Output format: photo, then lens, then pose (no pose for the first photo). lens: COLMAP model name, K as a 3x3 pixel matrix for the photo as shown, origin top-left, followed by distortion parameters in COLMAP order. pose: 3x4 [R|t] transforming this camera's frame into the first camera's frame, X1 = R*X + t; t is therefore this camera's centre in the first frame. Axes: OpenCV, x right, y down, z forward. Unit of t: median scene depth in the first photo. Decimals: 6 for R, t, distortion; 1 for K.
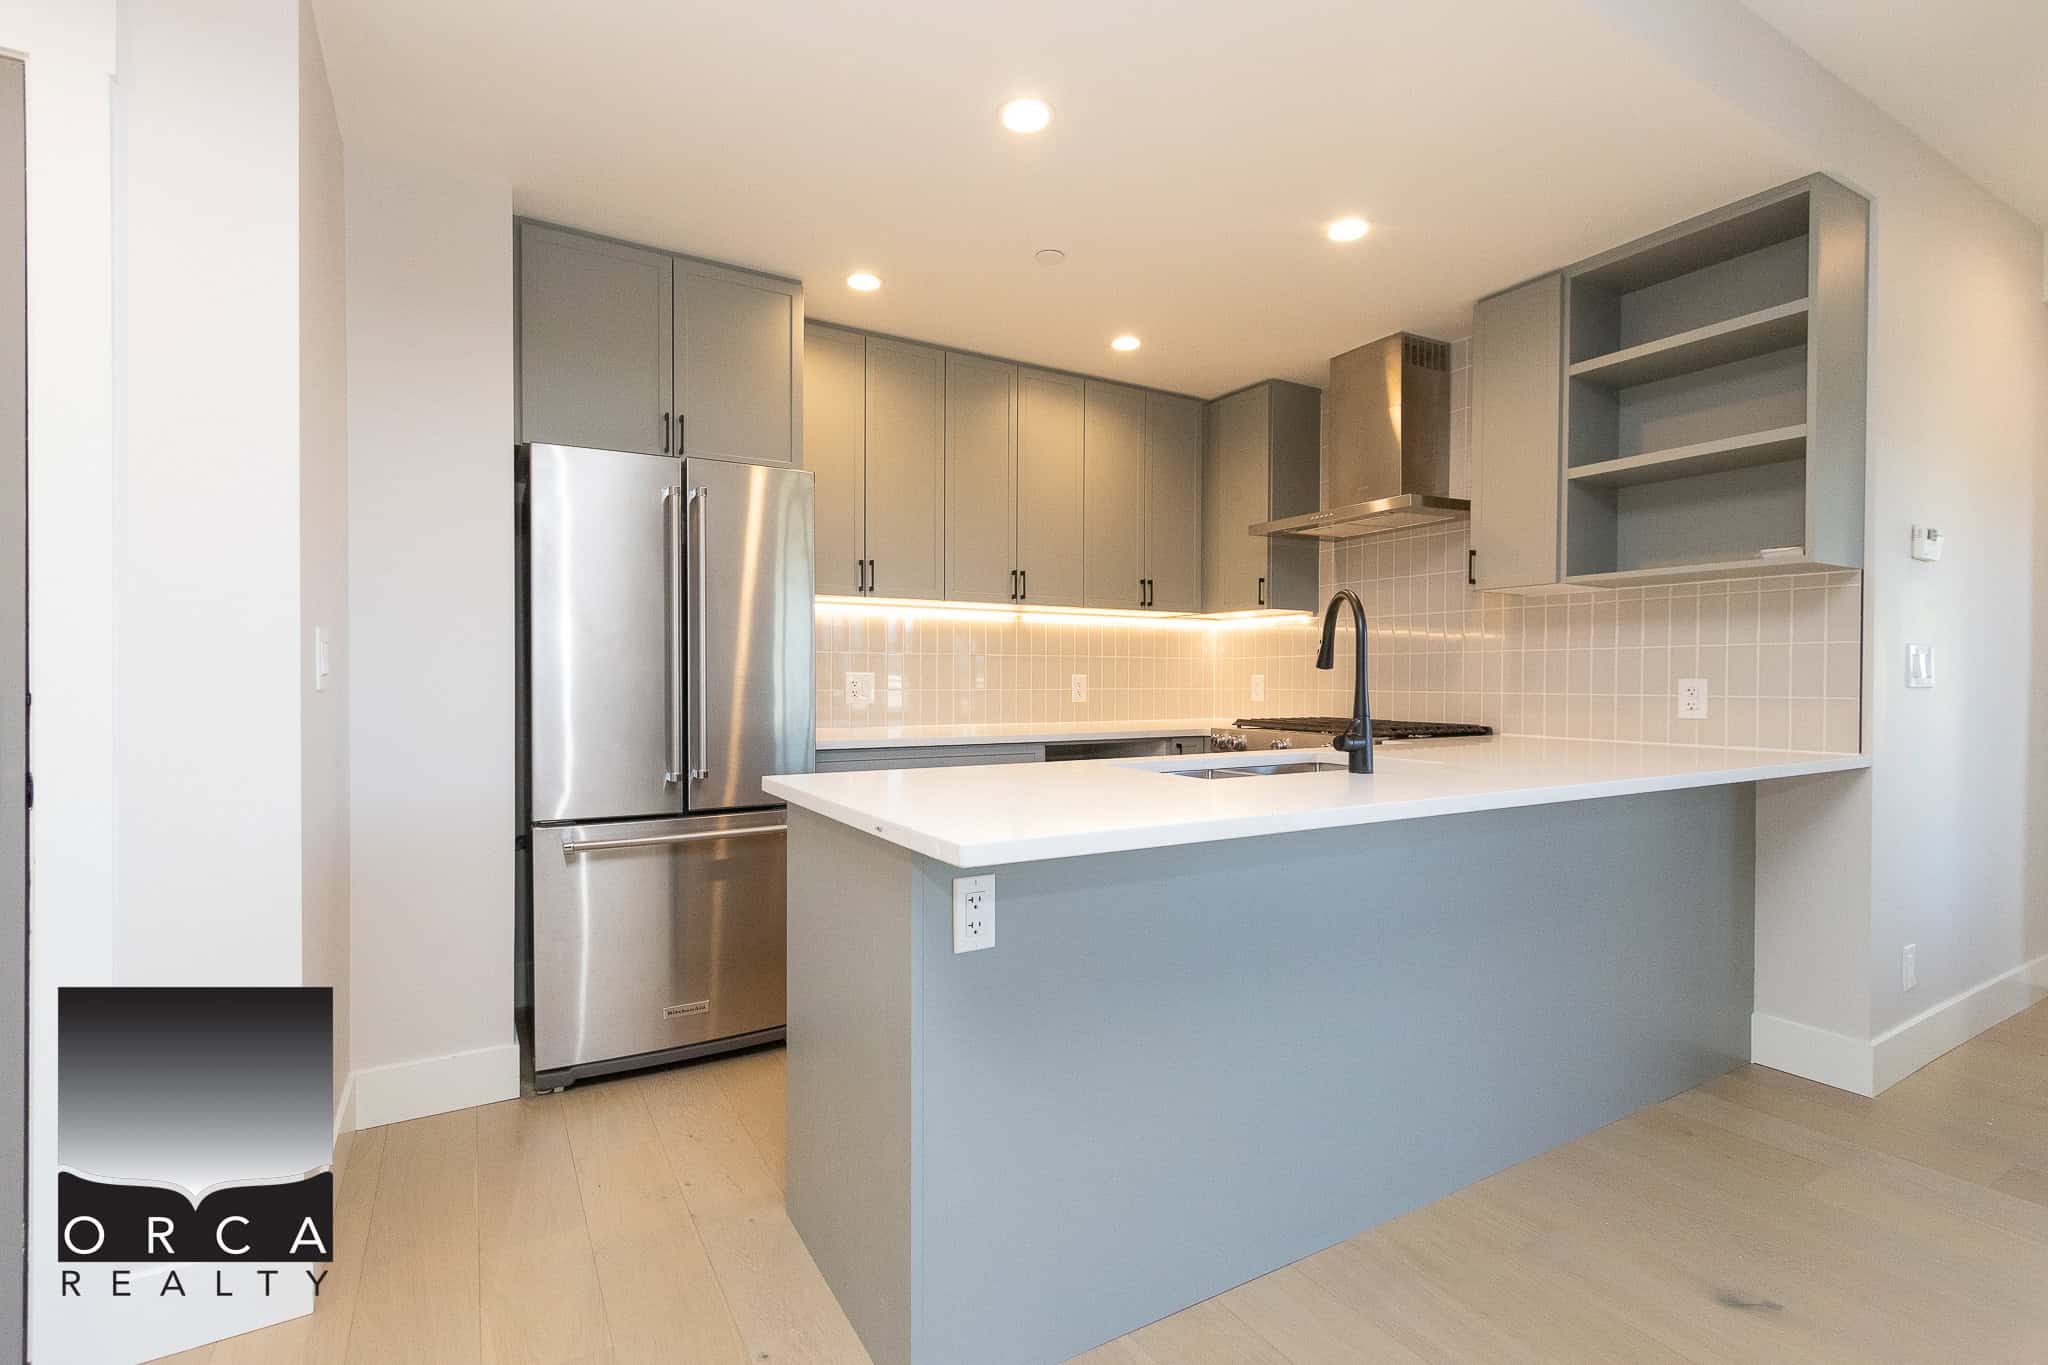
lens RADIAL K [[928.8, 0, 1015.7], [0, 928.8, 688.3], [0, 0, 1]] dist [0.003726, -0.000052]
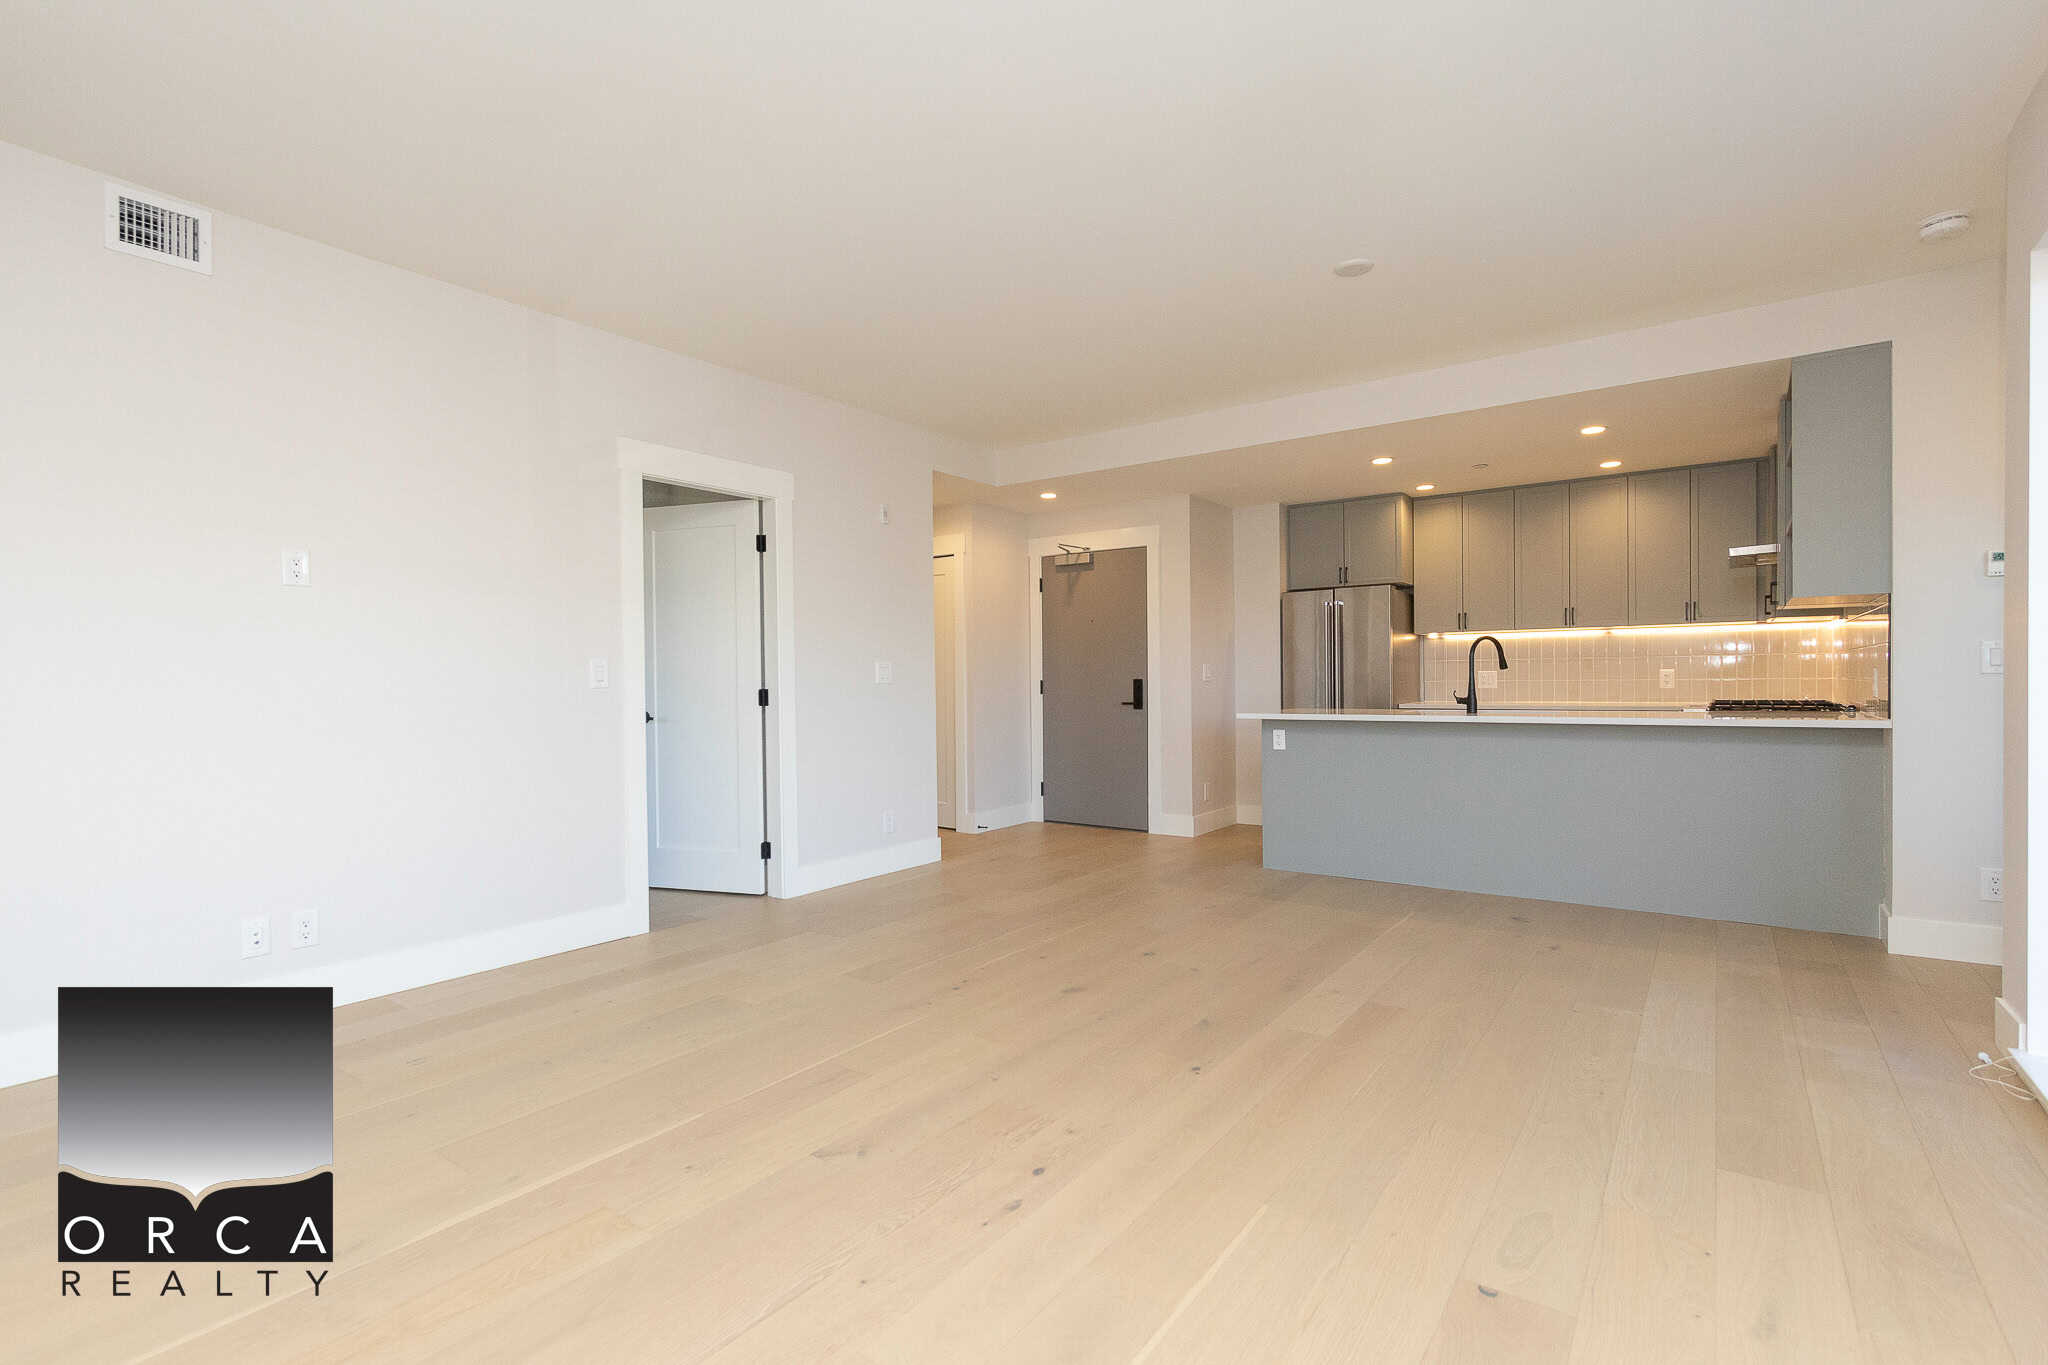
lens RADIAL K [[928.8, 0, 1015.7], [0, 928.8, 688.3], [0, 0, 1]] dist [0.003726, -0.000052]
pose [[0.403672, 0.002217, -0.914901, 1.066263], [0.003928, 0.999984, 0.004156, 0.005600], [0.914895, -0.005271, 0.403657, -0.535520]]
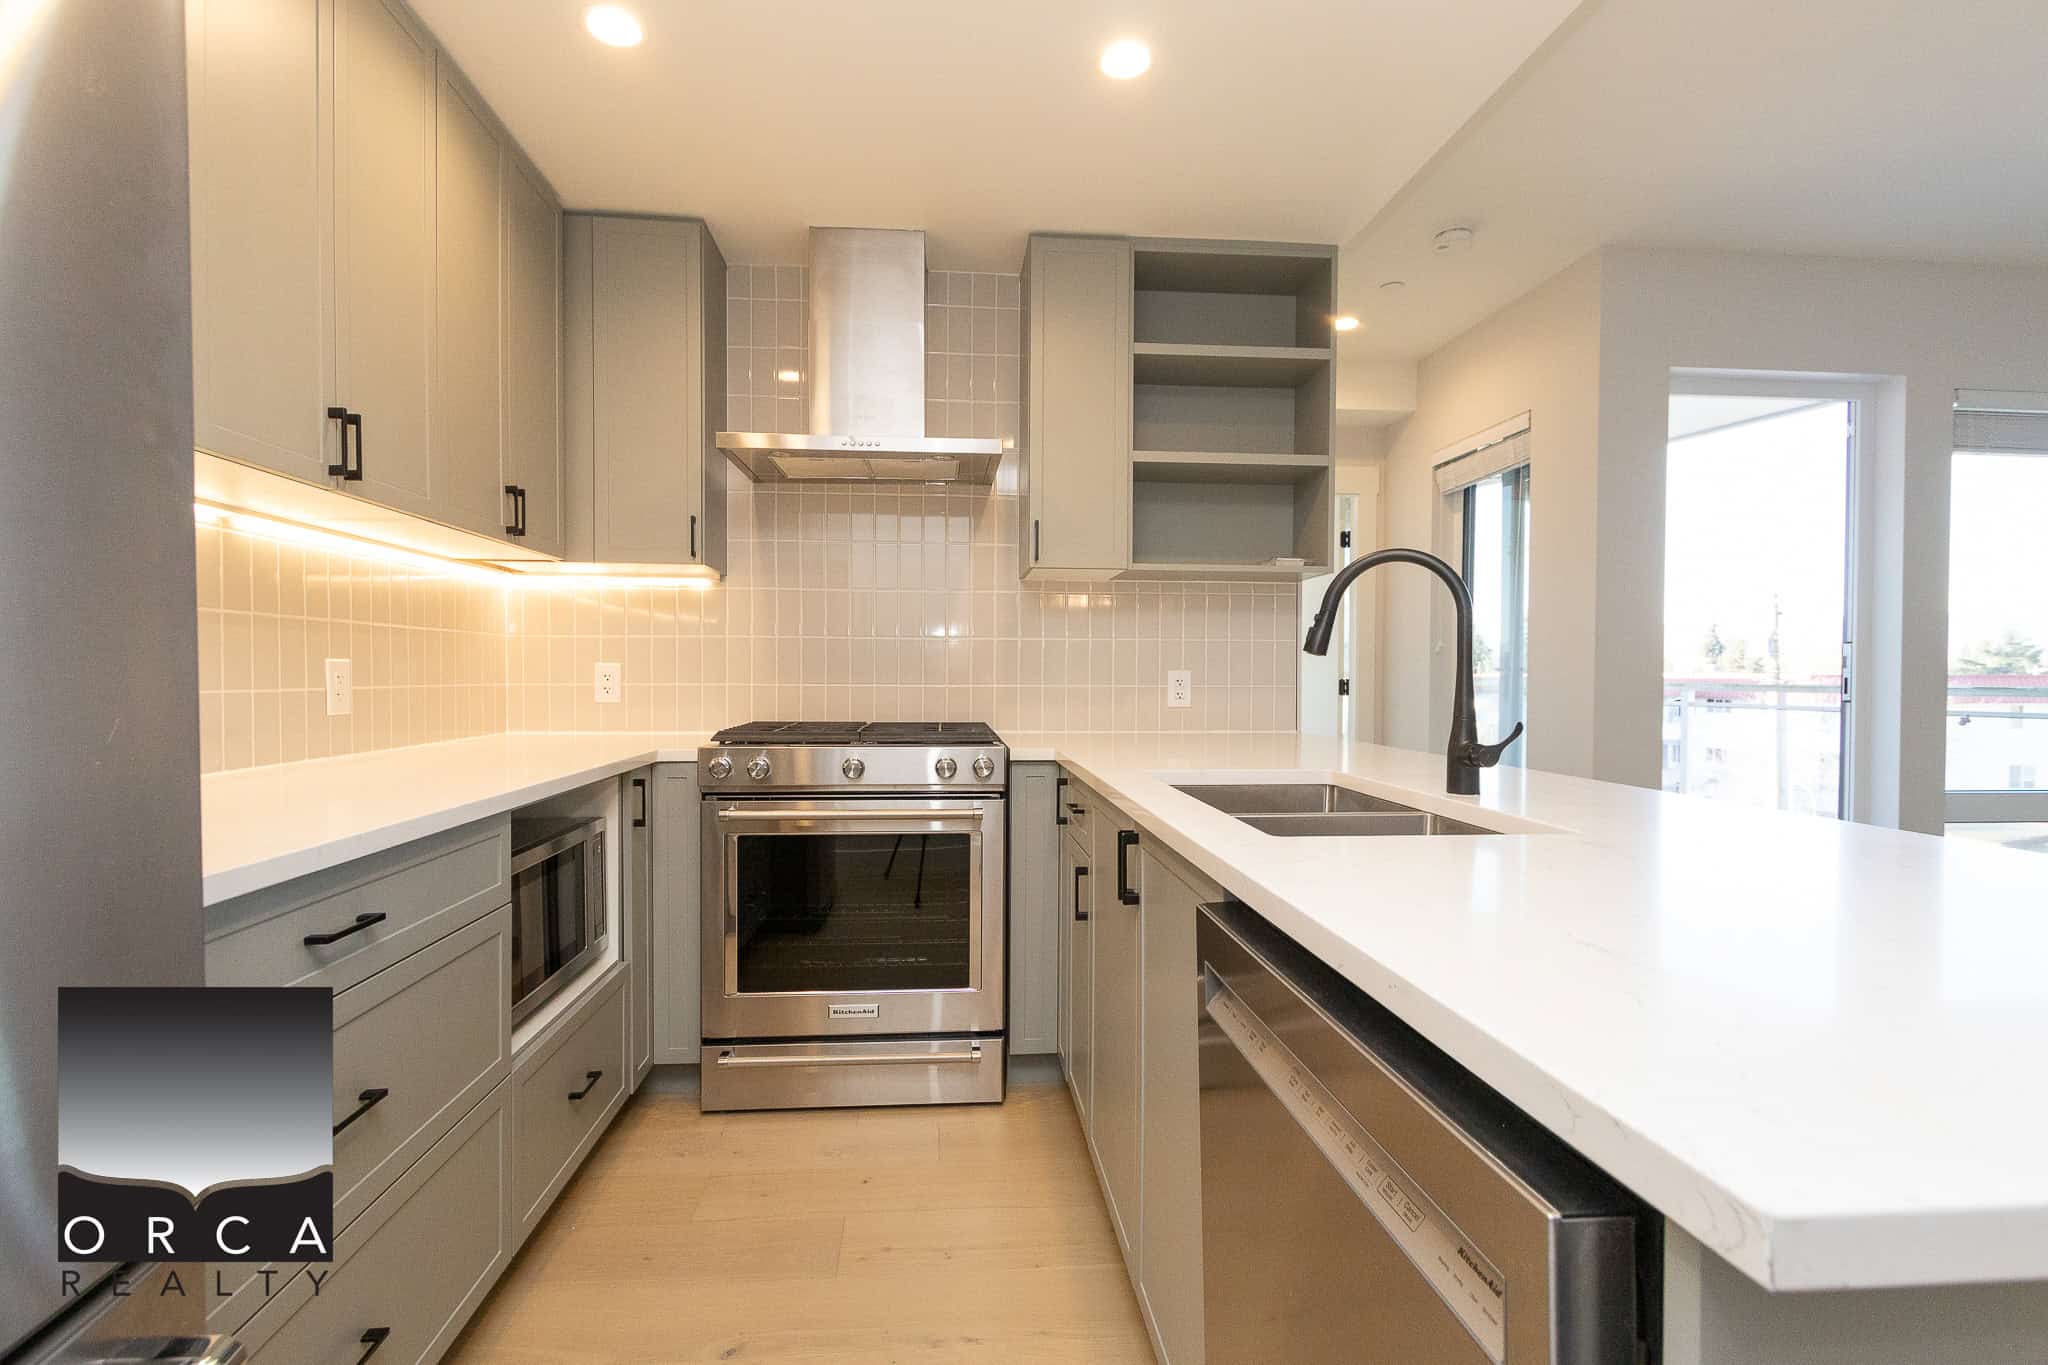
lens RADIAL K [[928.8, 0, 1015.7], [0, 928.8, 688.3], [0, 0, 1]] dist [0.003726, -0.000052]
pose [[0.429674, -0.014307, 0.902871, -0.264280], [0.007289, 0.999897, 0.012376, -0.003029], [-0.902955, 0.001263, 0.429734, 0.568089]]
